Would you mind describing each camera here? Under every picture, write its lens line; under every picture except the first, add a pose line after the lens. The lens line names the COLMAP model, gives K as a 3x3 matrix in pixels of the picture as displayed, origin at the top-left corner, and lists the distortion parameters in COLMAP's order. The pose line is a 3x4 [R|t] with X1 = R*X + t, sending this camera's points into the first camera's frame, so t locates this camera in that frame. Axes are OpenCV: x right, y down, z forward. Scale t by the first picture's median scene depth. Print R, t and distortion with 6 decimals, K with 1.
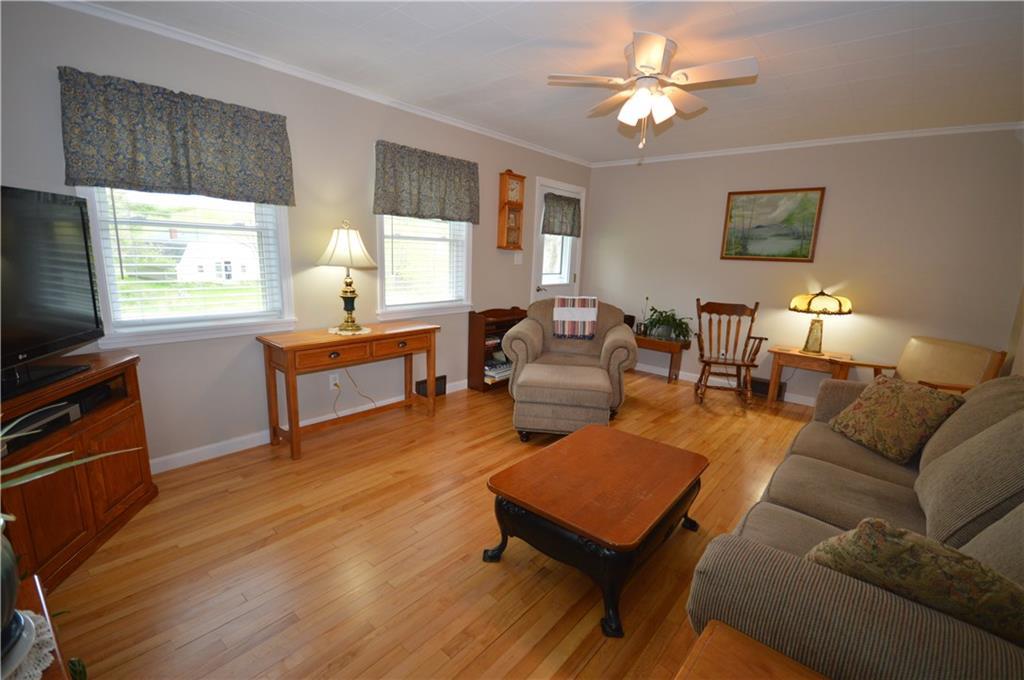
lens RADIAL K [[456.4, 0, 512.0], [0, 456.4, 340.0], [0, 0, 1]] dist [-0.001903, -0.000143]
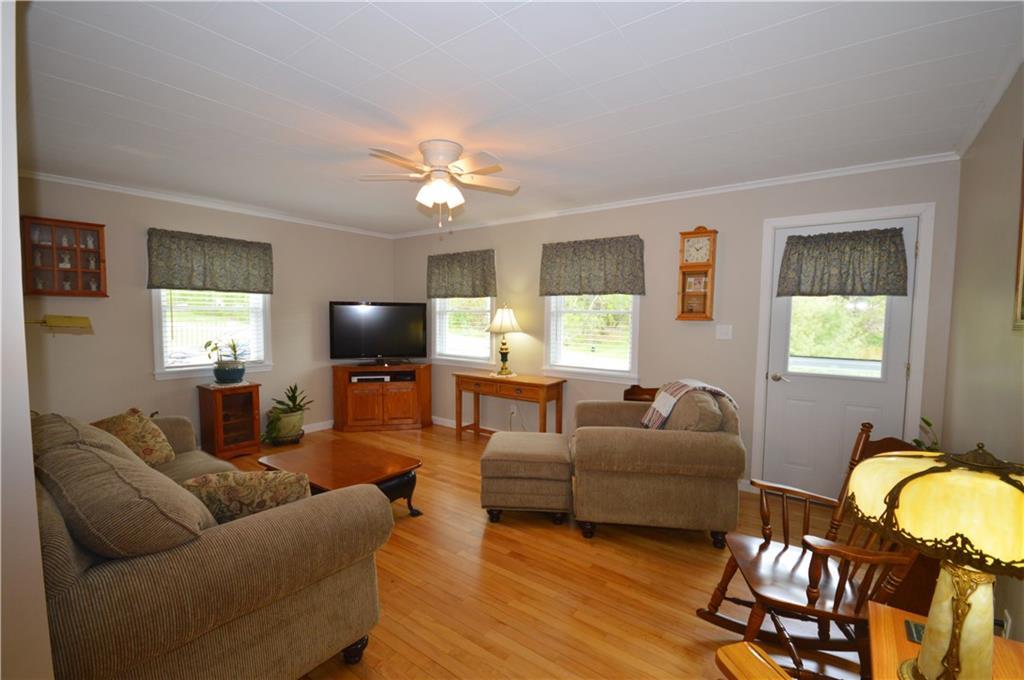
lens RADIAL K [[456.4, 0, 512.0], [0, 456.4, 340.0], [0, 0, 1]] dist [-0.001903, -0.000143]
pose [[0.054315, 0.008586, -0.998487, 1.029753], [-0.207963, 0.978132, -0.002901, -0.121384], [0.976627, 0.207806, 0.054913, 0.839260]]
